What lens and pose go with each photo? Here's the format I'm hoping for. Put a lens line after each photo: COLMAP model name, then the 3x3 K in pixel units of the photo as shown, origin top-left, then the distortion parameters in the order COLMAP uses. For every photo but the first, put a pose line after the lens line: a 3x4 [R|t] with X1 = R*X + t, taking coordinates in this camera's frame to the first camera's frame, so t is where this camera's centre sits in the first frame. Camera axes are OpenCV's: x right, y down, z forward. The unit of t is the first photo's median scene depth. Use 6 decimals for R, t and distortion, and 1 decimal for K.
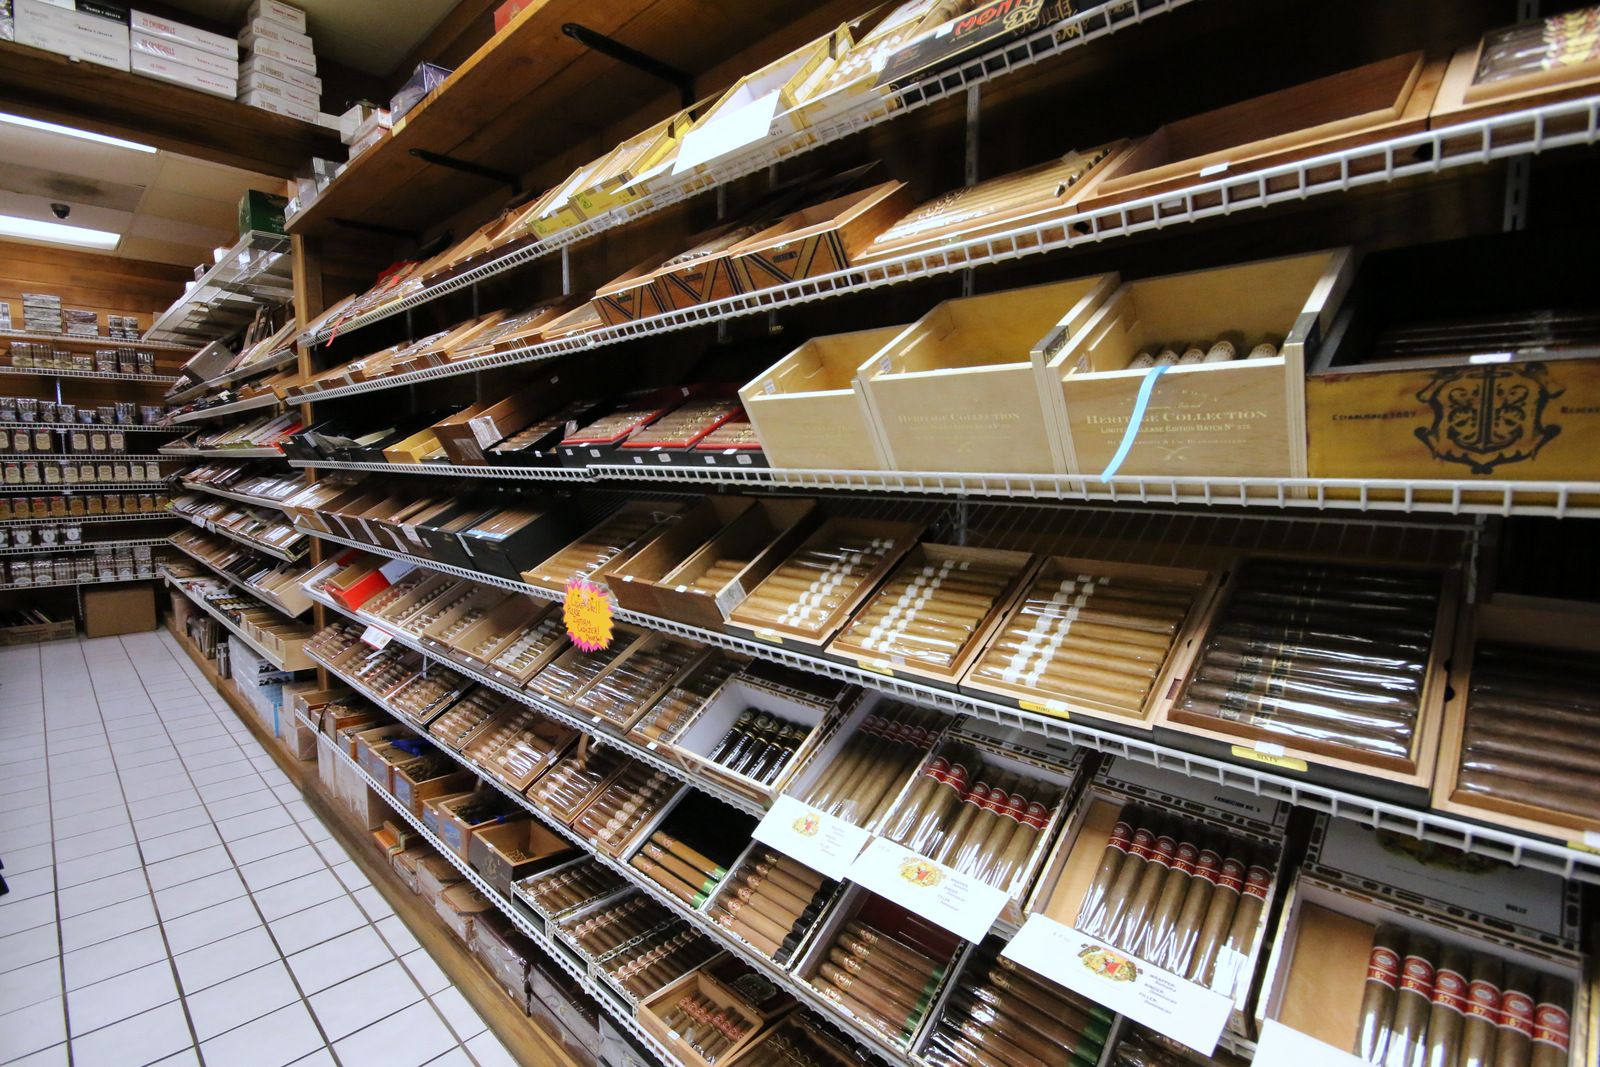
lens RADIAL K [[751.3, 0, 804.8], [0, 751.3, 547.1], [0, 0, 1]] dist [0.000567, -0.007308]
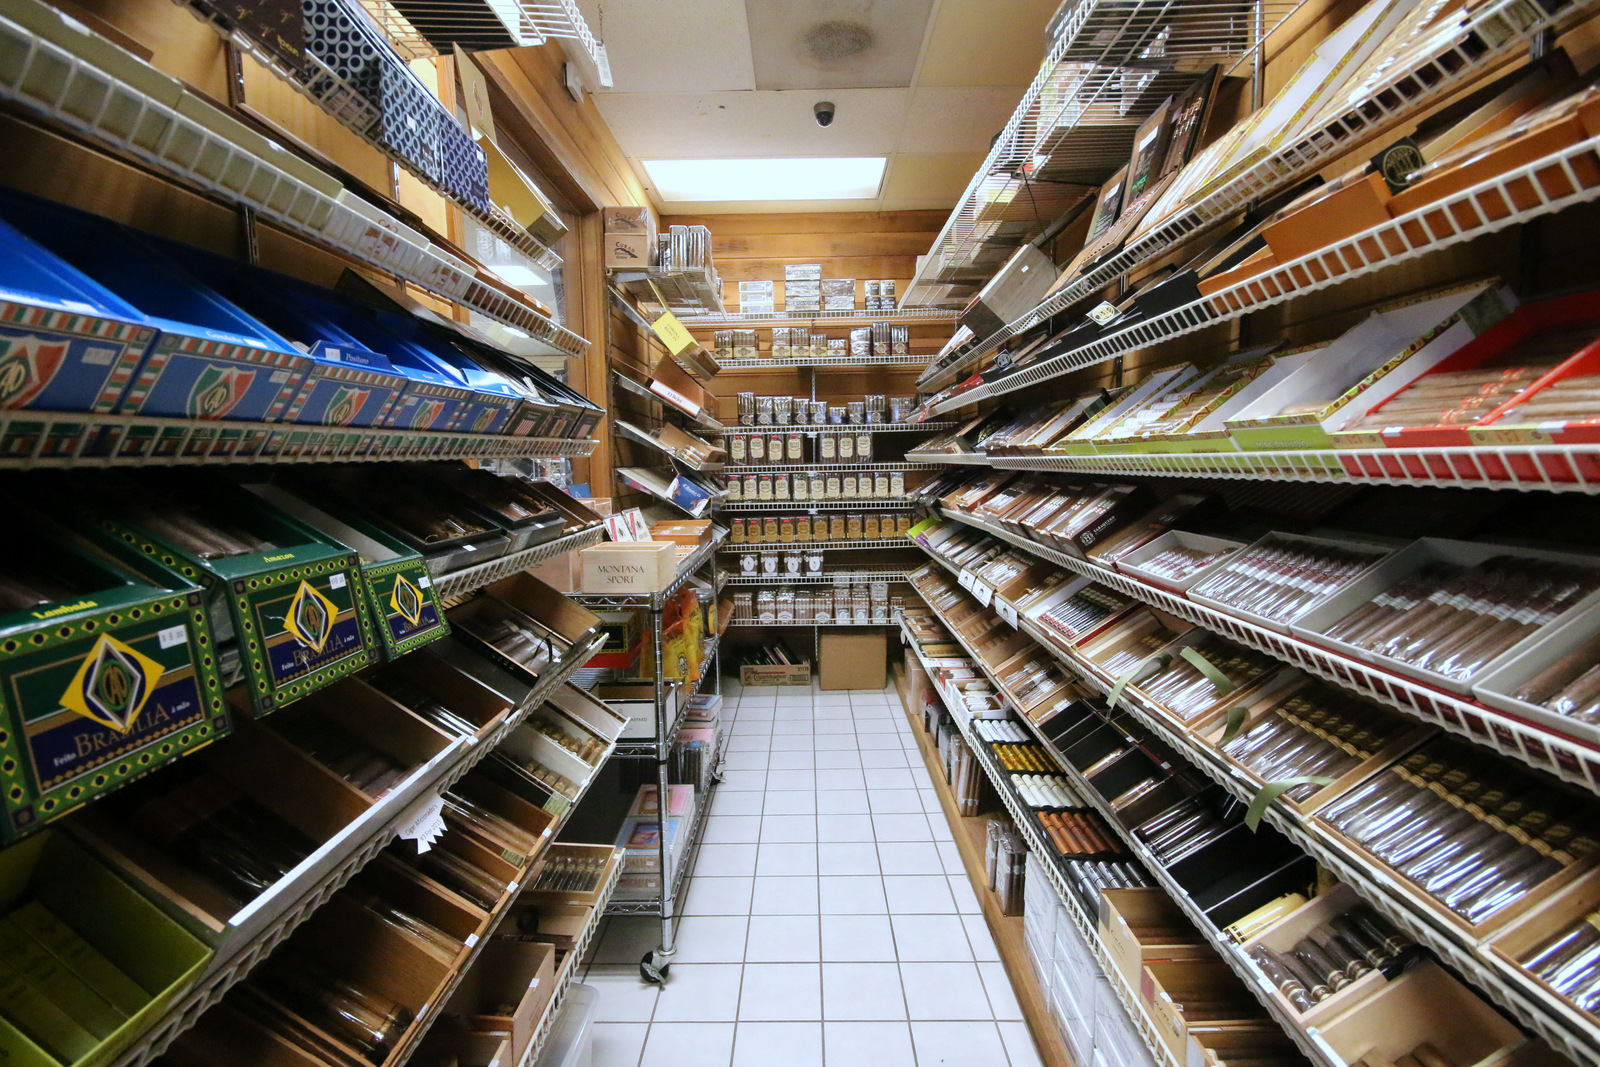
lens RADIAL K [[751.3, 0, 804.8], [0, 751.3, 547.1], [0, 0, 1]] dist [0.000567, -0.007308]
pose [[0.693050, 0.065410, -0.717916, -0.407955], [-0.062803, 0.997567, 0.030262, -0.058387], [0.718149, 0.024115, 0.695471, 0.429079]]
